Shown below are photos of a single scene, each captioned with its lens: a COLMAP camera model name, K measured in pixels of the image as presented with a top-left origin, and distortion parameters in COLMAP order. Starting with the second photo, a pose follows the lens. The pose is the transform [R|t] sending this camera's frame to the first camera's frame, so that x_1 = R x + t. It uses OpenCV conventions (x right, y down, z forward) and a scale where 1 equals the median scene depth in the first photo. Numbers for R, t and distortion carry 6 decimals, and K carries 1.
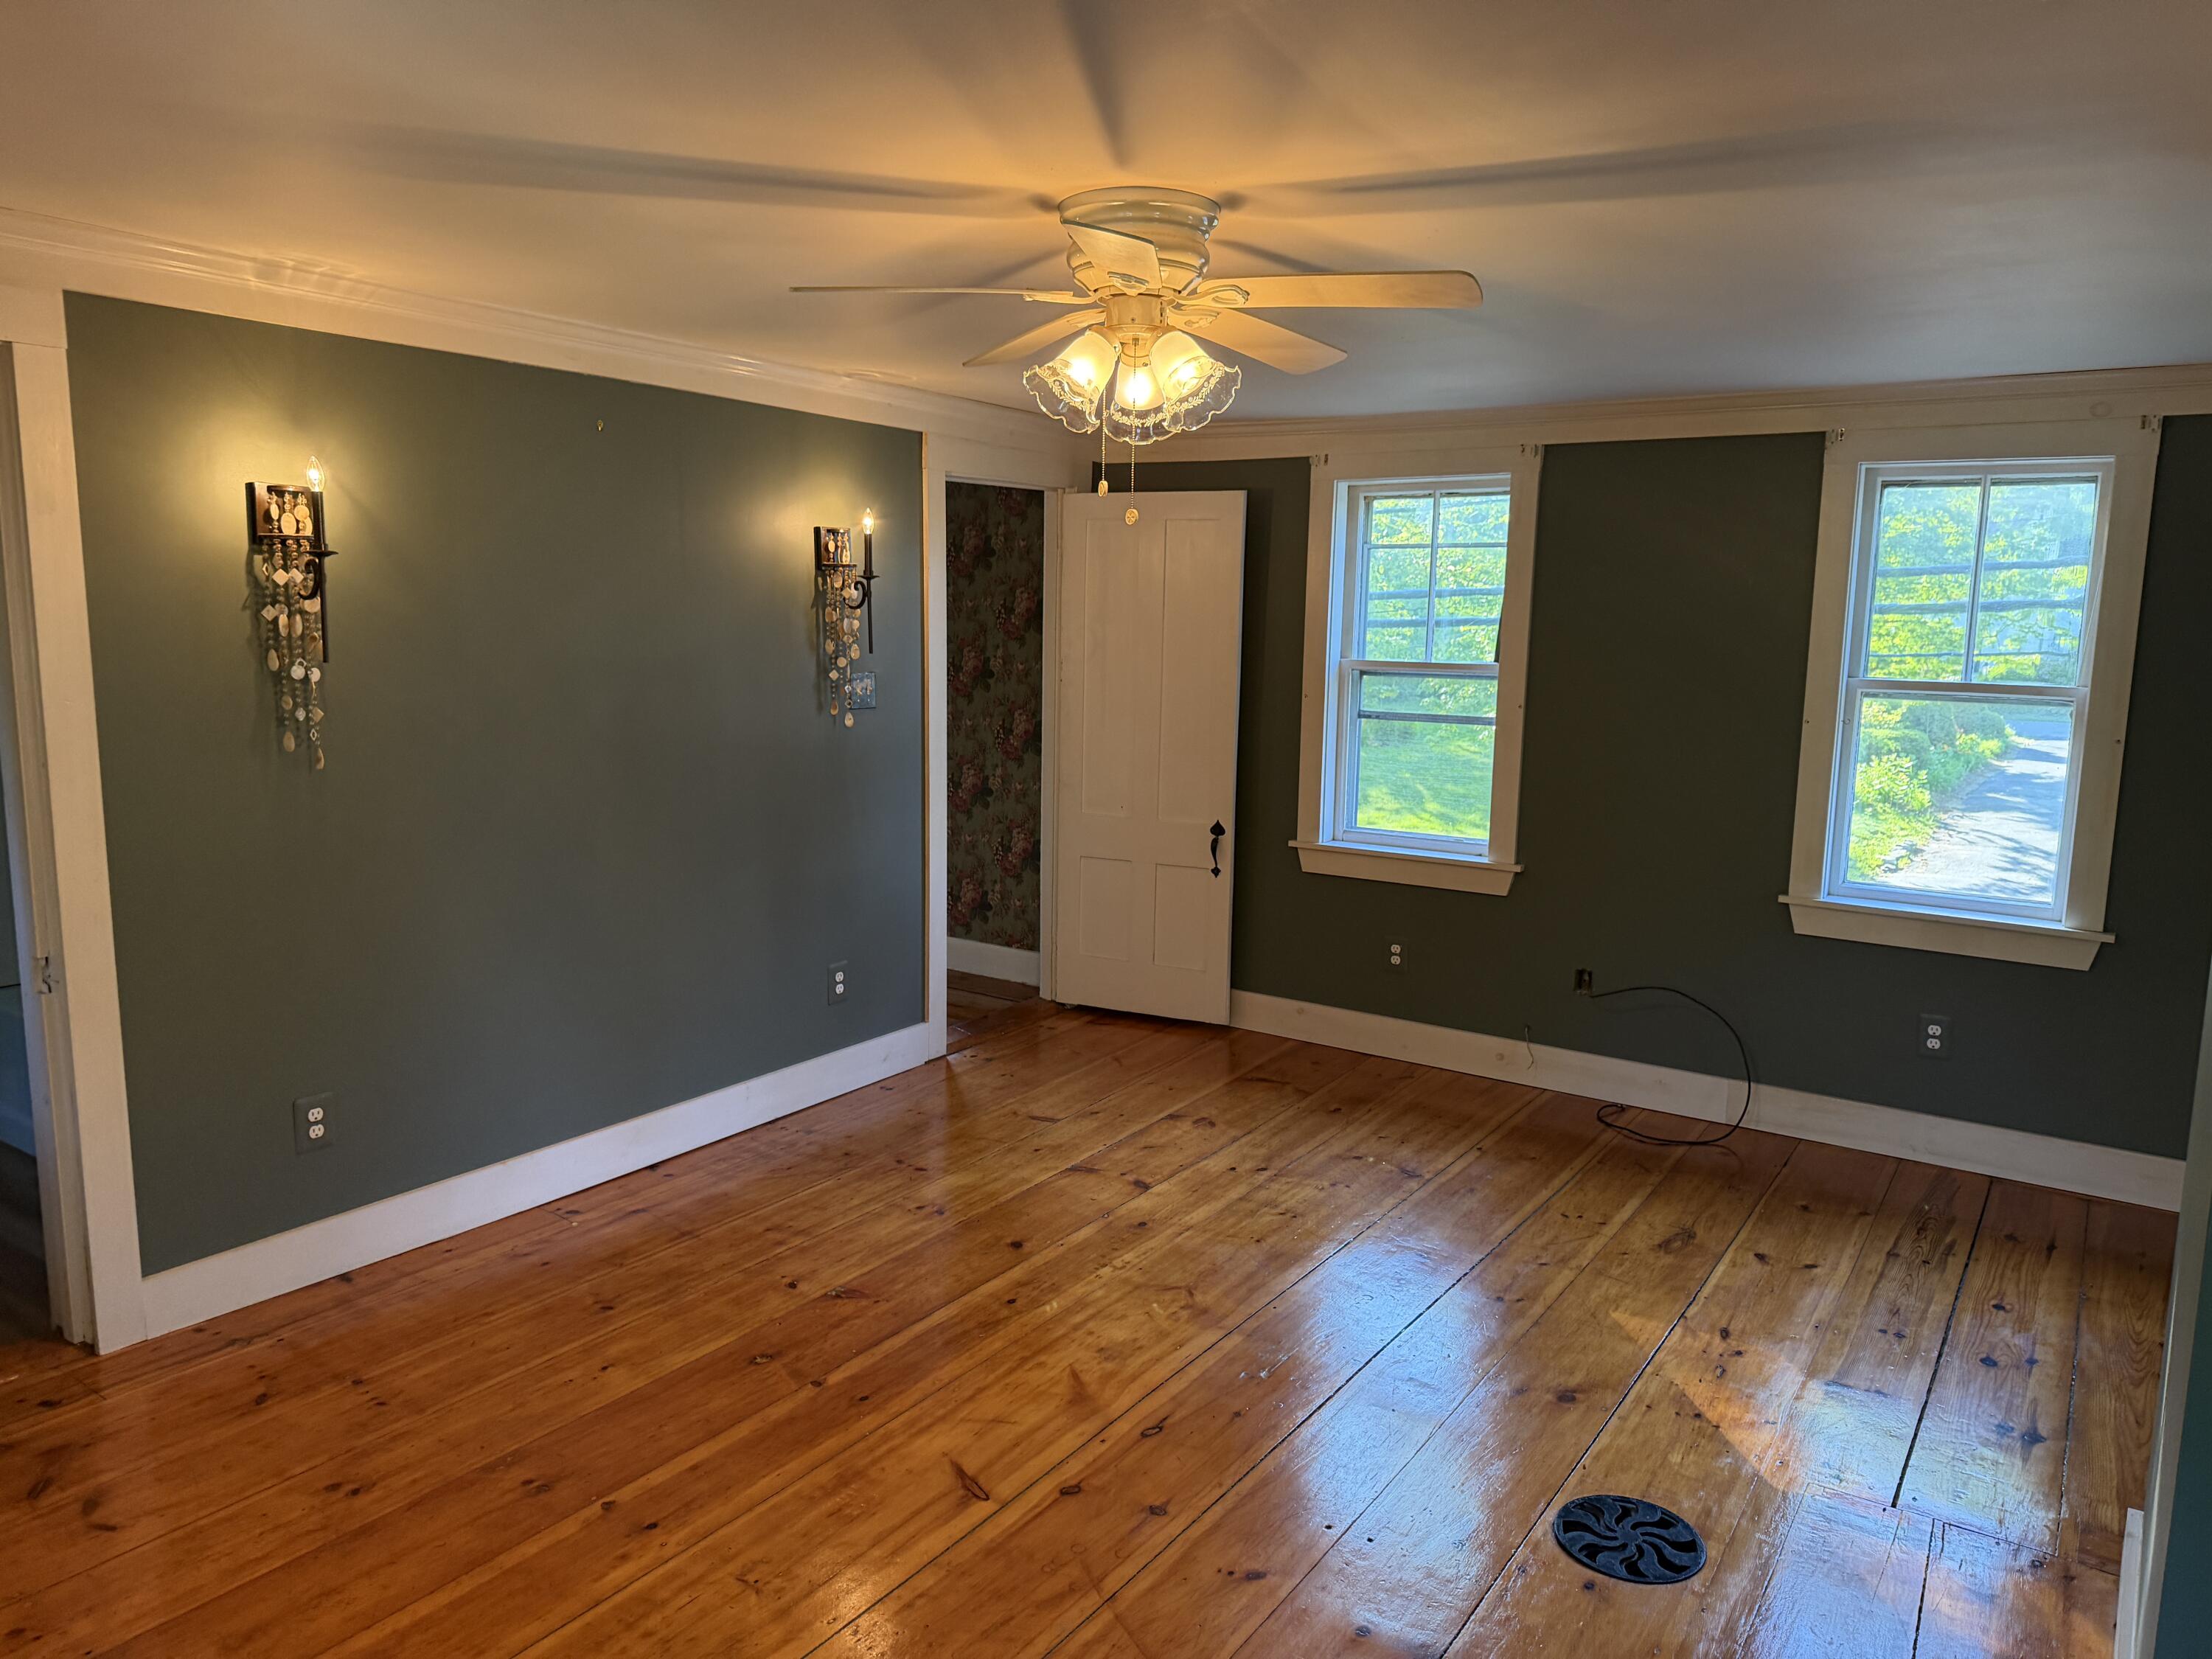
lens RADIAL K [[1543.5, 0, 1106.0], [0, 1543.5, 829.5], [0, 0, 1]] dist [0.053651, -0.065274]
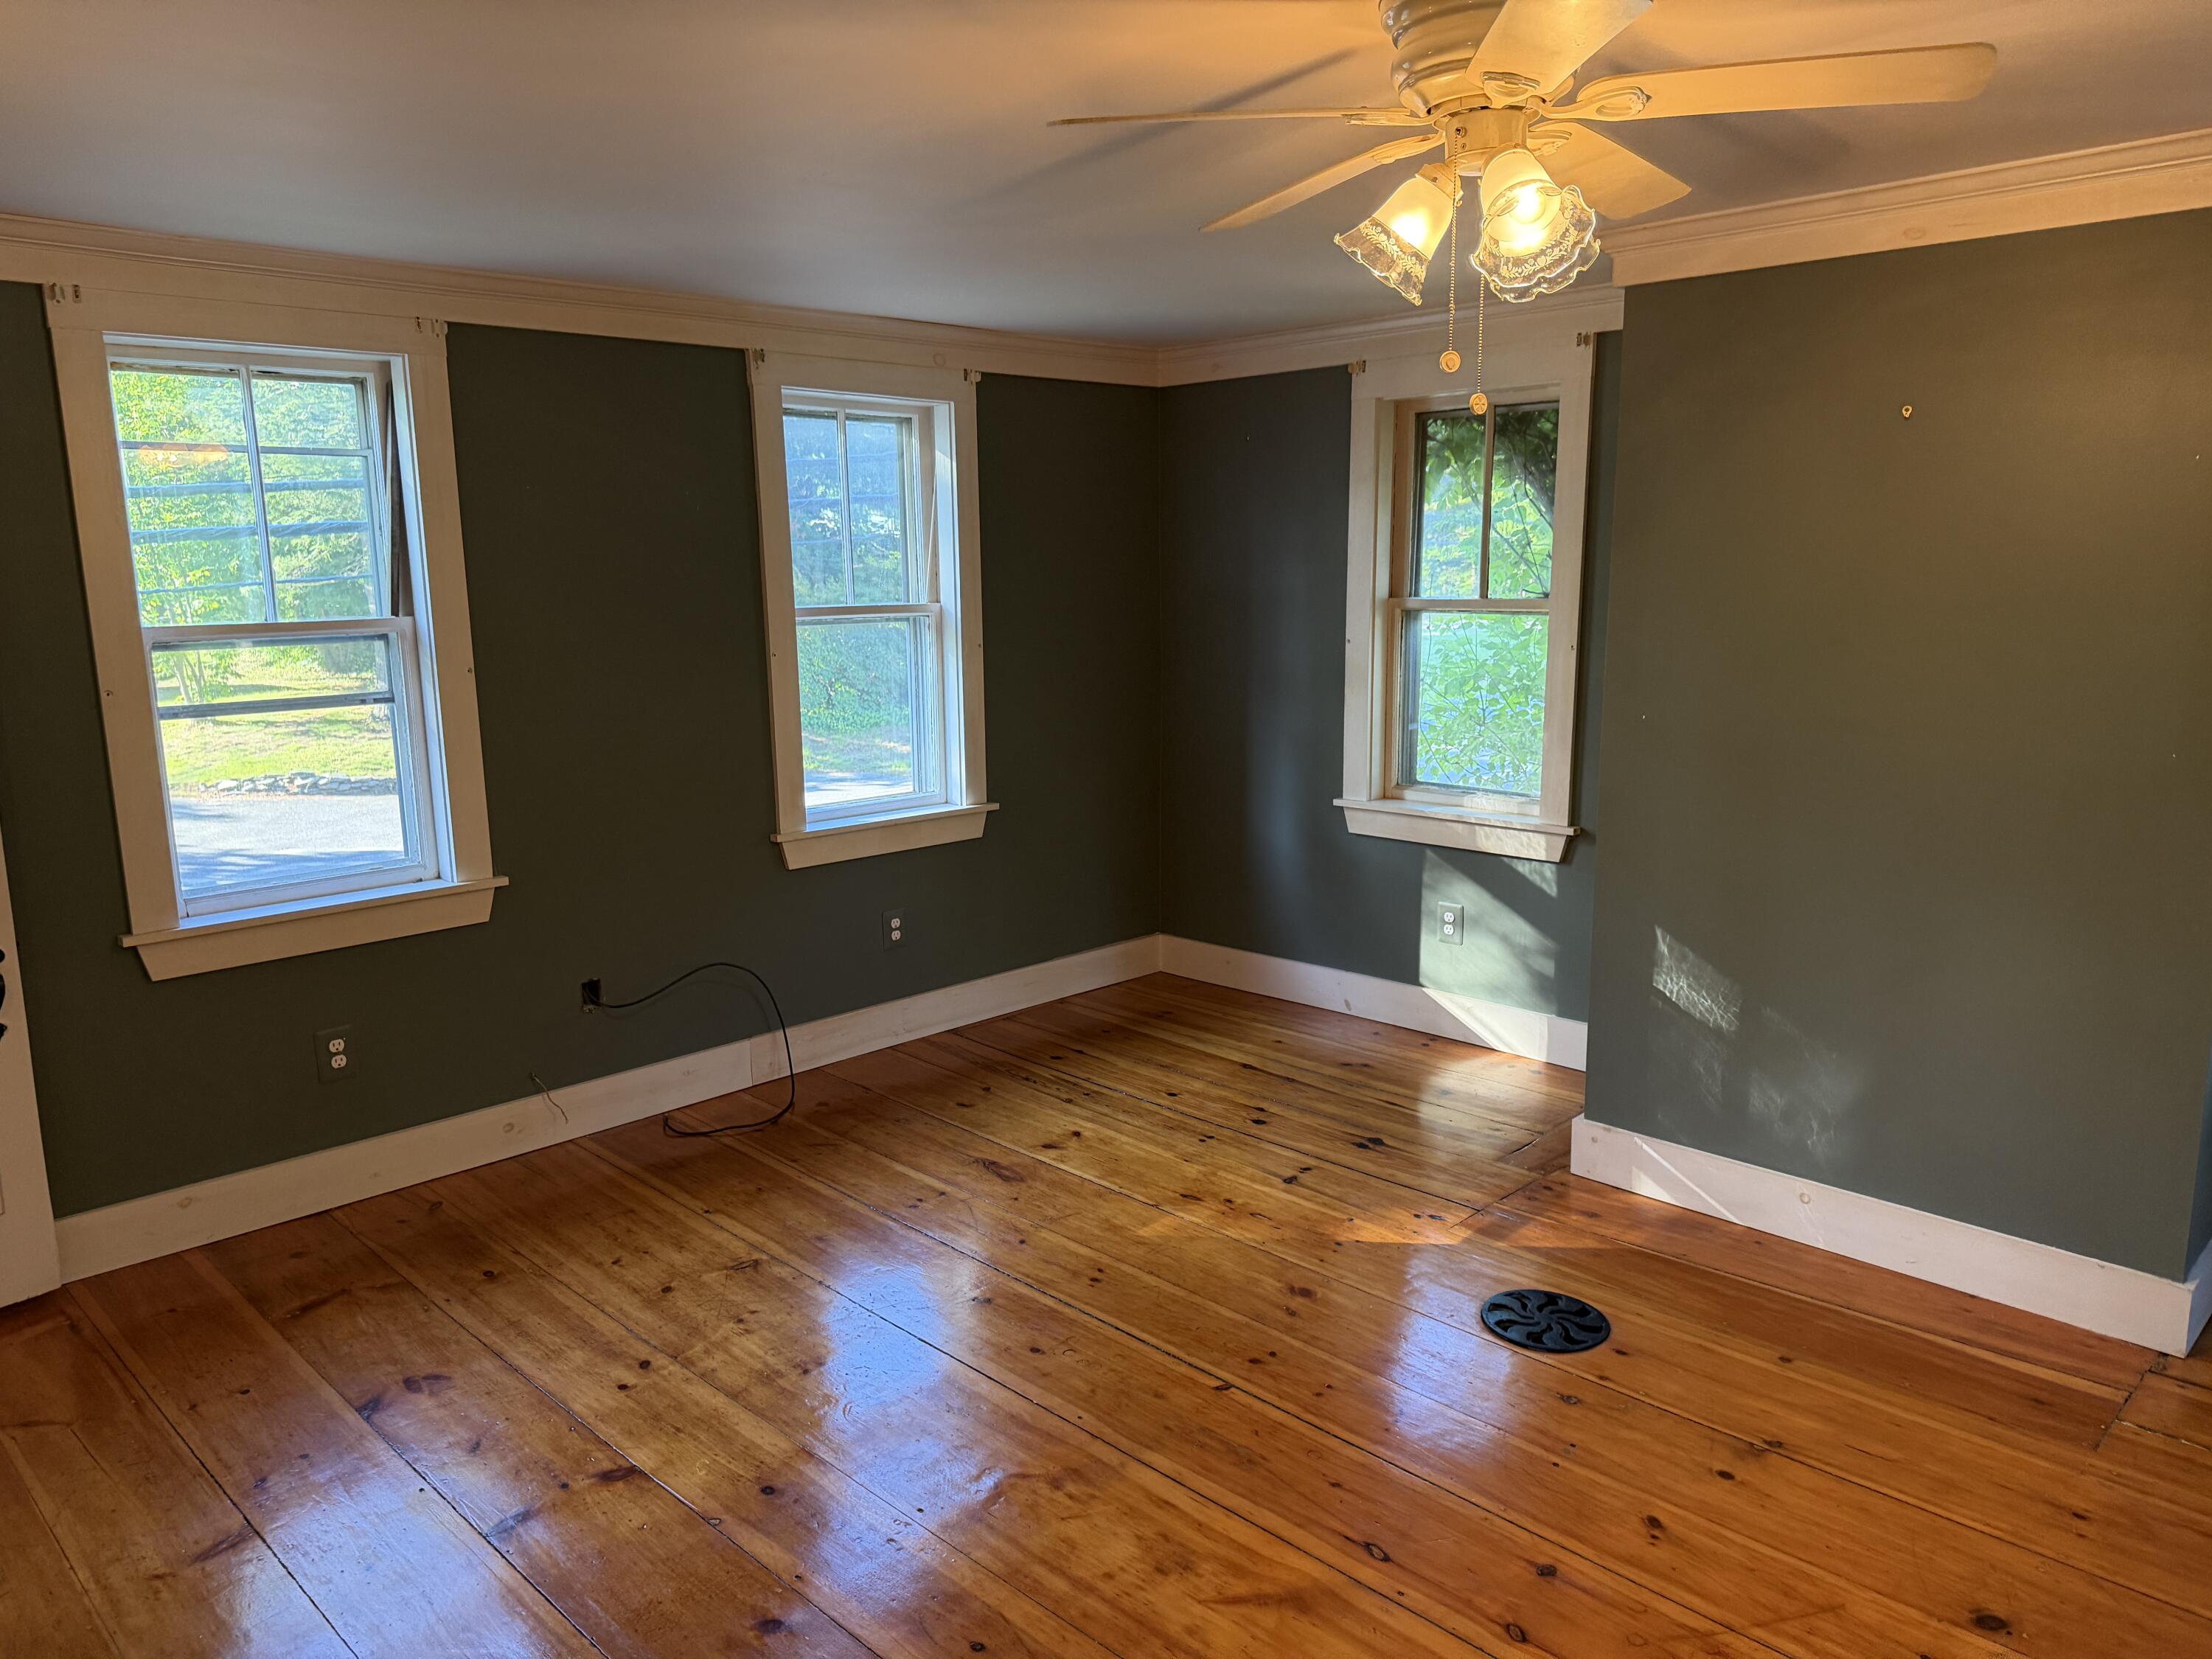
lens RADIAL K [[1543.5, 0, 1106.0], [0, 1543.5, 829.5], [0, 0, 1]] dist [0.053651, -0.065274]
pose [[0.176586, -0.191215, 0.965533, -0.545512], [0.157367, 0.973815, 0.164074, -0.102590], [-0.971624, 0.122970, 0.202053, 0.718944]]
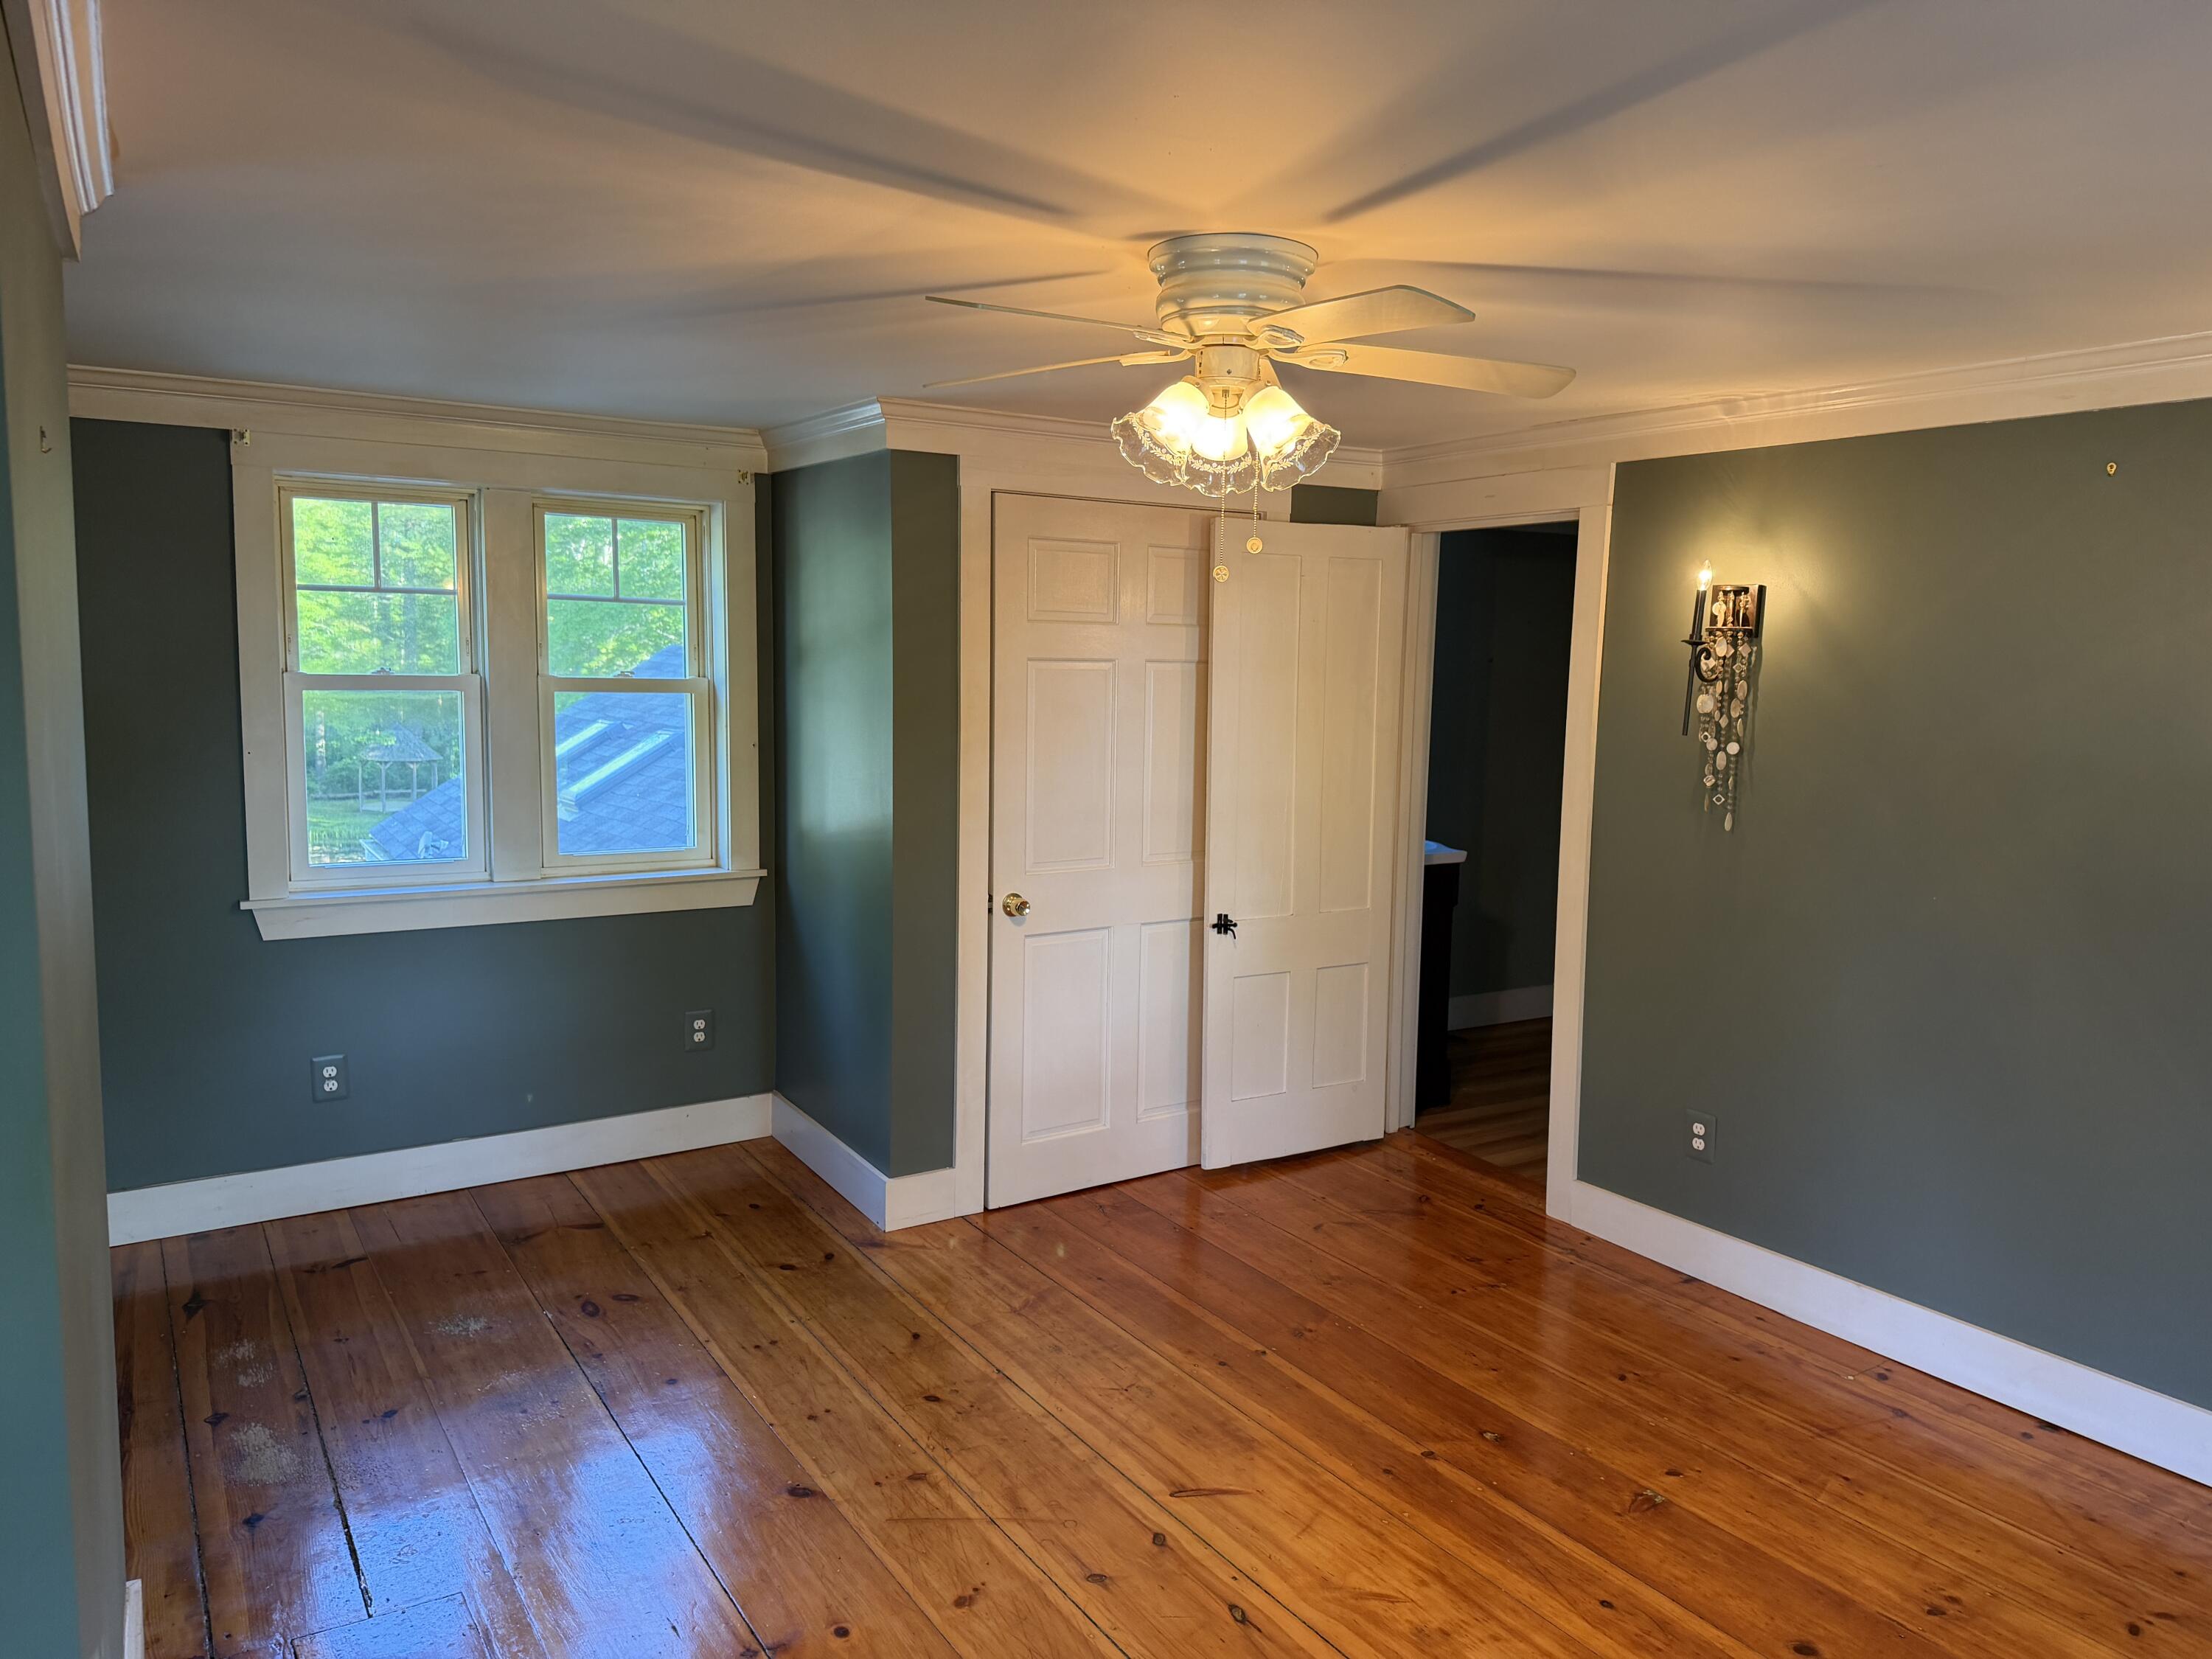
lens RADIAL K [[1520.8, 0, 1106.0], [0, 1520.8, 829.5], [0, 0, 1]] dist [0.001675, -0.001497]
pose [[-0.390780, 0.075084, -0.917417, 0.620678], [-0.161033, 0.975721, 0.148449, -0.117779], [0.906289, 0.205745, -0.369202, 0.896265]]
